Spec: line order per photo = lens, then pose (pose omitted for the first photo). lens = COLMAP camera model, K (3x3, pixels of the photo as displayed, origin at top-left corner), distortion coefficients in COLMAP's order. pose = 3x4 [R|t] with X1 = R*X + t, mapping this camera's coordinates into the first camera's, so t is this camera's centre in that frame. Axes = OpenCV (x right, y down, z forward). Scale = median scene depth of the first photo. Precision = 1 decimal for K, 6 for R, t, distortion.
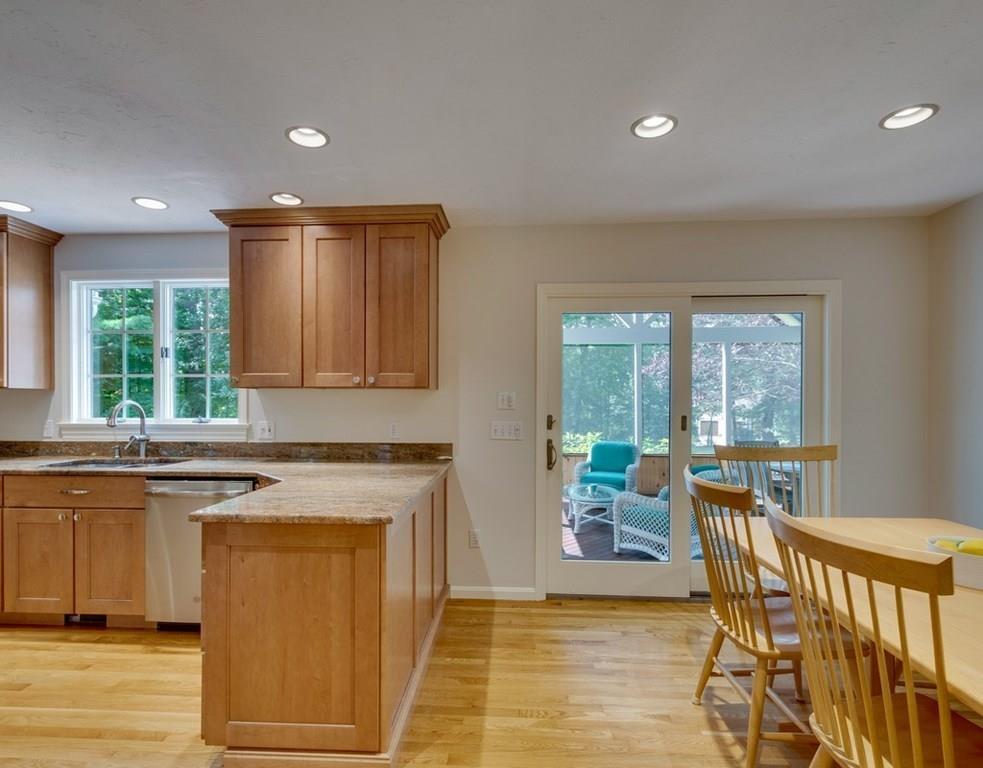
lens RADIAL K [[508.1, 0, 492.1], [0, 508.1, 402.7], [0, 0, 1]] dist [0.002494, 0.000547]
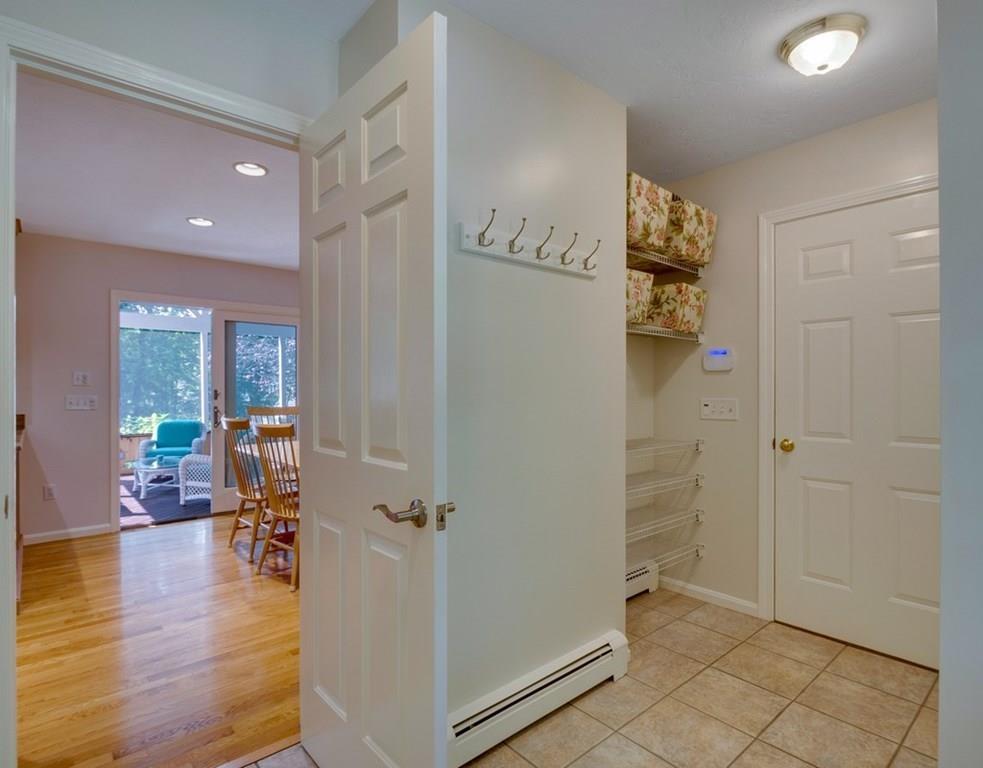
lens RADIAL K [[518.5, 0, 485.9], [0, 518.5, 390.9], [0, 0, 1]] dist [-0.004140, -0.001128]
pose [[0.721685, -0.008699, 0.692167, -0.058263], [0.005897, 0.999962, 0.006418, 0.010315], [-0.692196, -0.000550, 0.721709, -0.267590]]
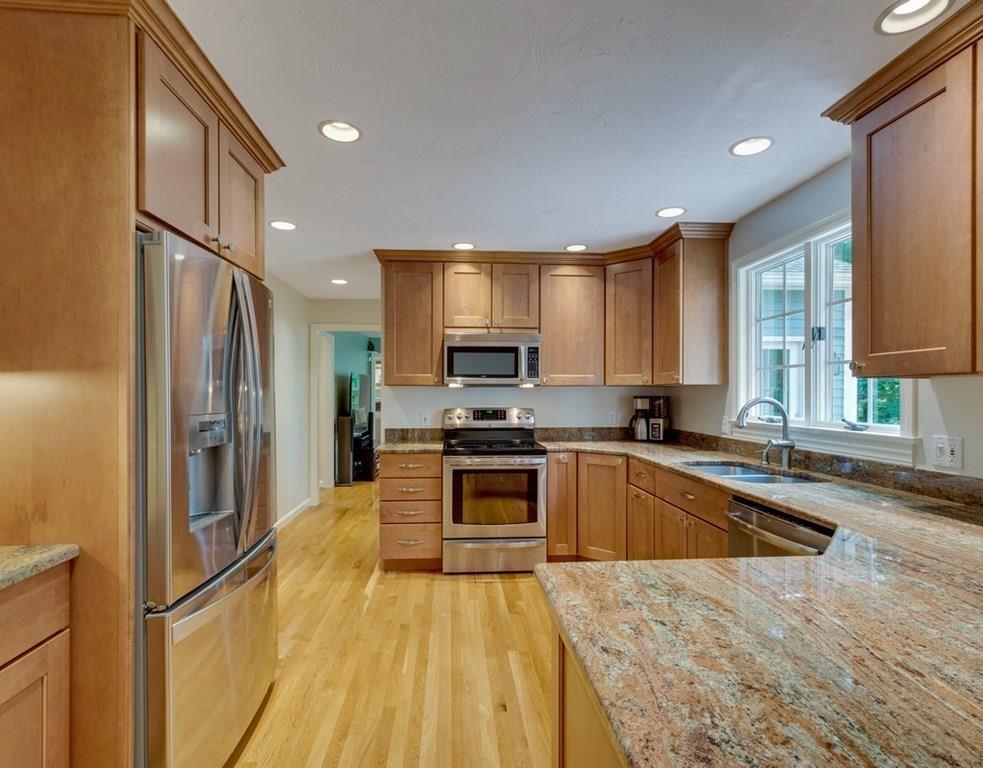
lens RADIAL K [[508.1, 0, 491.6], [0, 508.1, 391.1], [0, 0, 1]] dist [0.002494, 0.000547]
pose [[0.133216, -0.003168, -0.991082, 0.046318], [-0.005198, 0.999979, -0.003895, -0.007669], [0.991073, 0.005671, 0.133196, 0.431073]]
